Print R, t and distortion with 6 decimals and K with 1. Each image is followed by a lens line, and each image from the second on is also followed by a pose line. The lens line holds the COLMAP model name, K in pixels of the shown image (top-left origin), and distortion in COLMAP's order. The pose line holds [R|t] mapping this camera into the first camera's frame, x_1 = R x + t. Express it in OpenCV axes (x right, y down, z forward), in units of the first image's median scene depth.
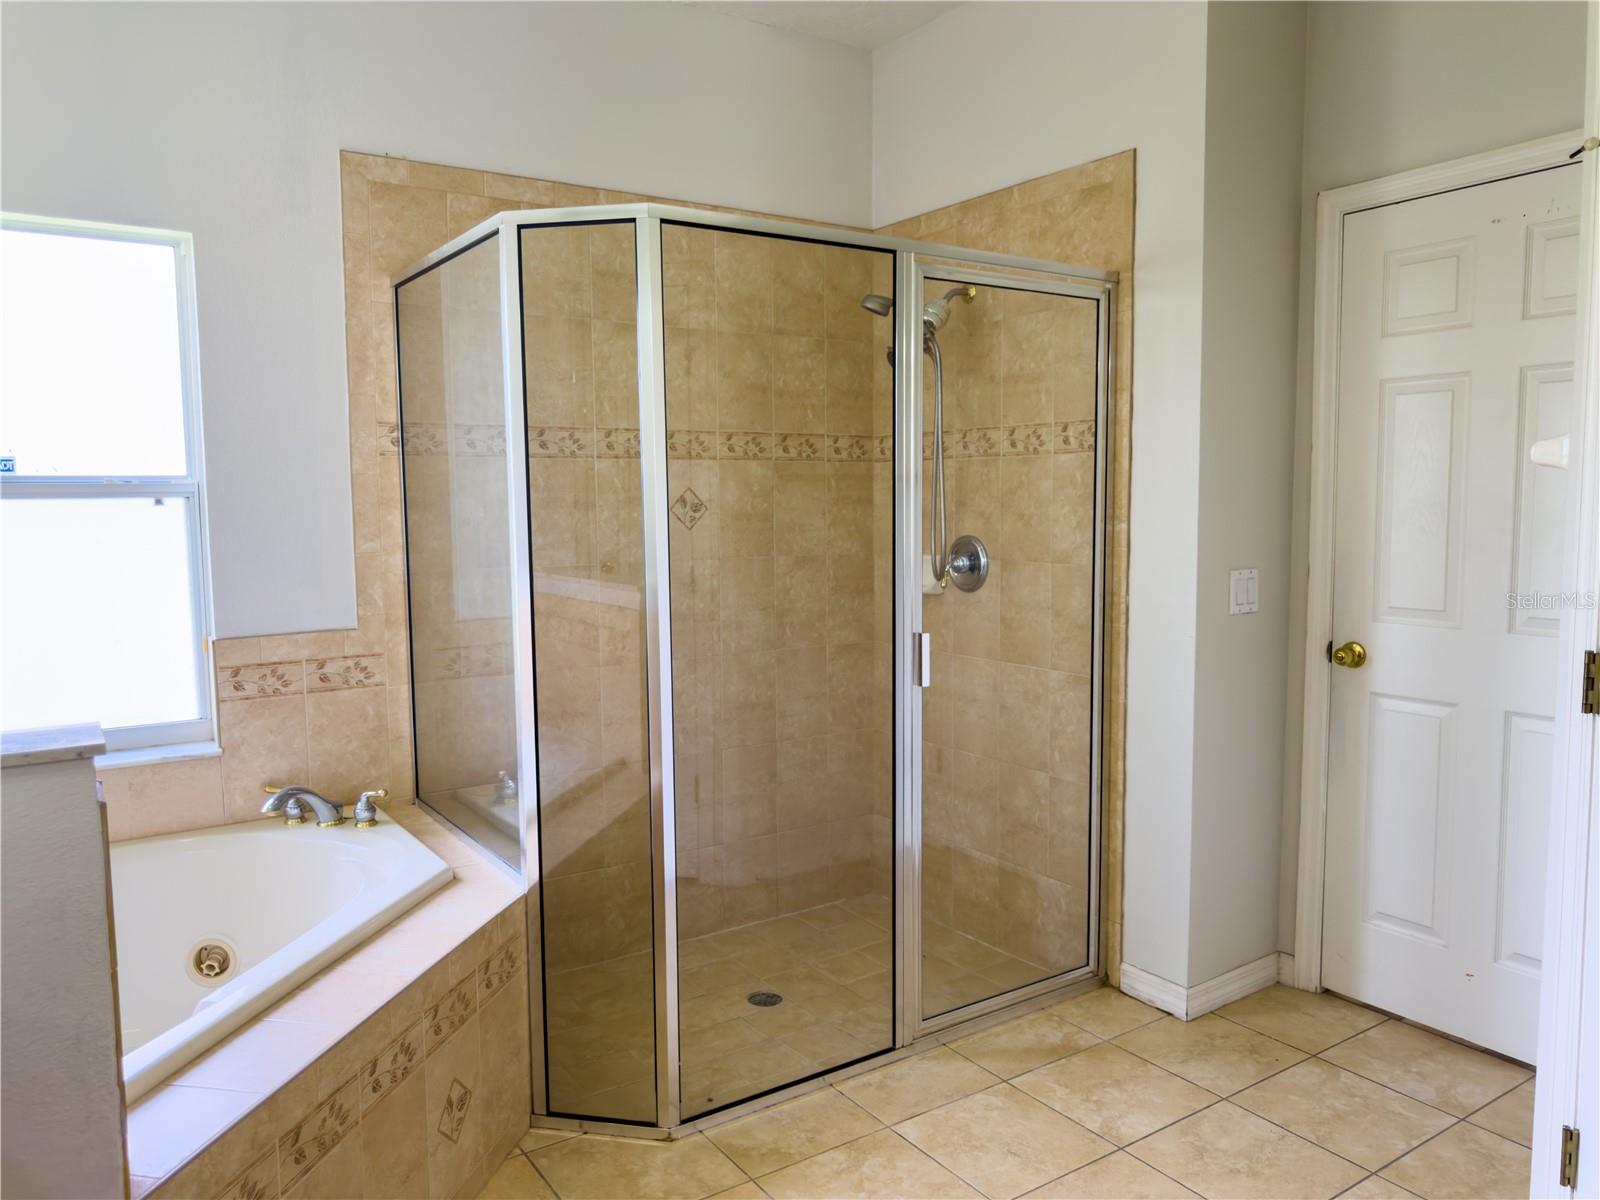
lens RADIAL K [[1148.3, 0, 794.6], [0, 1148.3, 614.9], [0, 0, 1]] dist [-0.013974, 0.013927]
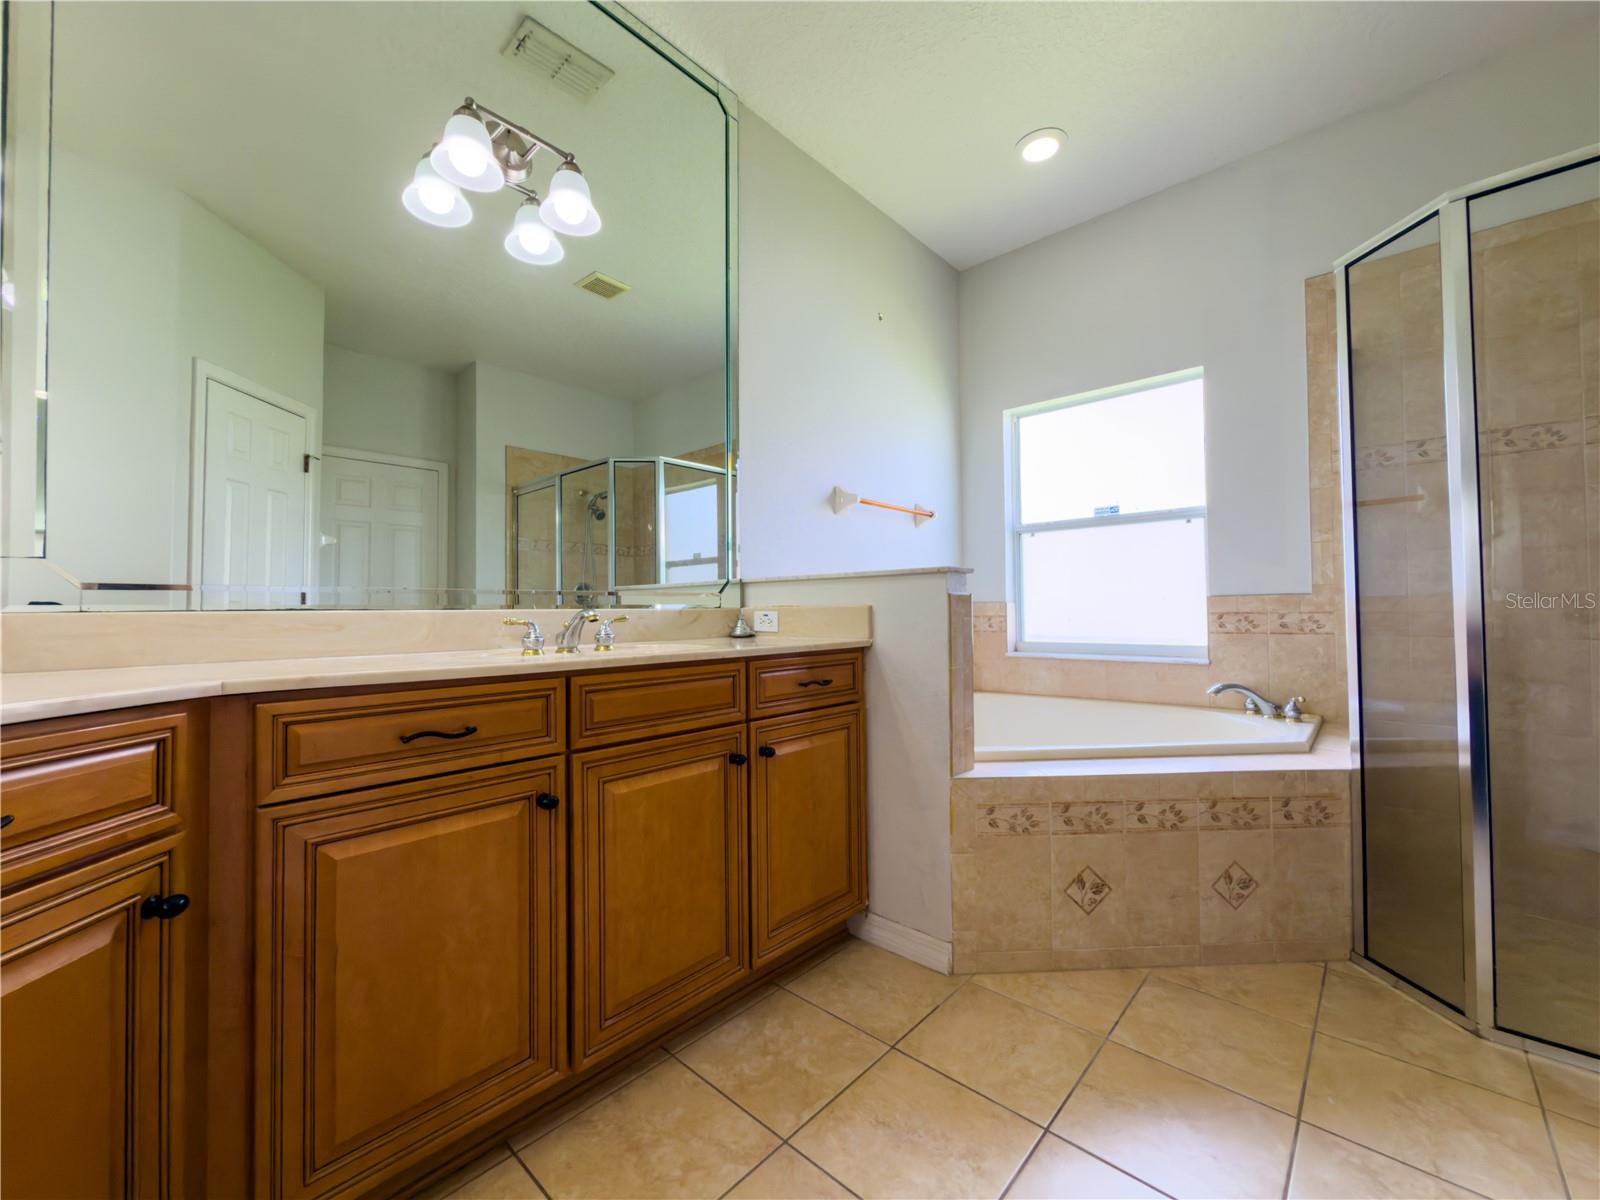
lens RADIAL K [[641.5, 0, 800.5], [0, 641.5, 597.6], [0, 0, 1]] dist [-0.003525, 0.000278]
pose [[0.238433, -0.017921, -0.970994, 0.274253], [-0.092377, 0.994878, -0.041046, 0.118246], [0.966755, 0.099484, 0.235556, 0.184996]]
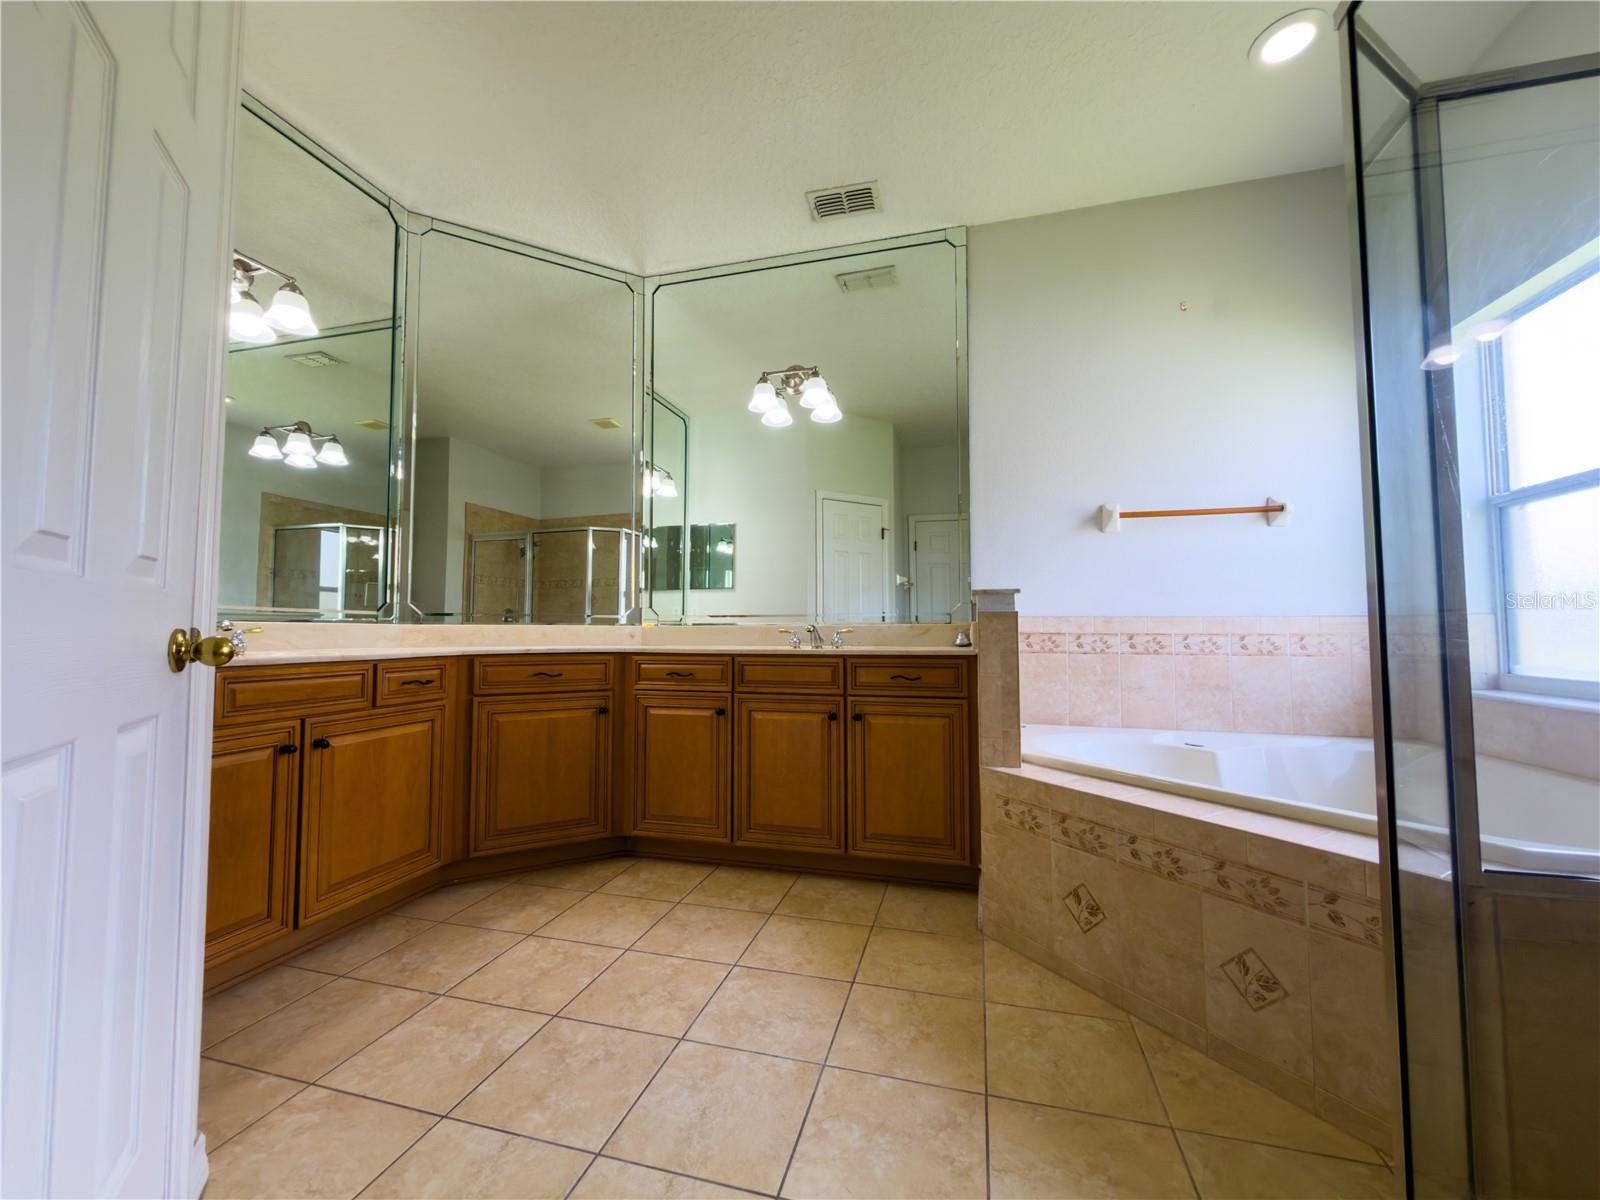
lens RADIAL K [[641.5, 0, 799.5], [0, 641.5, 593.1], [0, 0, 1]] dist [-0.003525, 0.000278]
pose [[-0.754106, -0.030725, -0.656033, 0.351952], [-0.061848, 0.997788, 0.024364, 0.049785], [0.653834, 0.058947, -0.754339, 0.878661]]
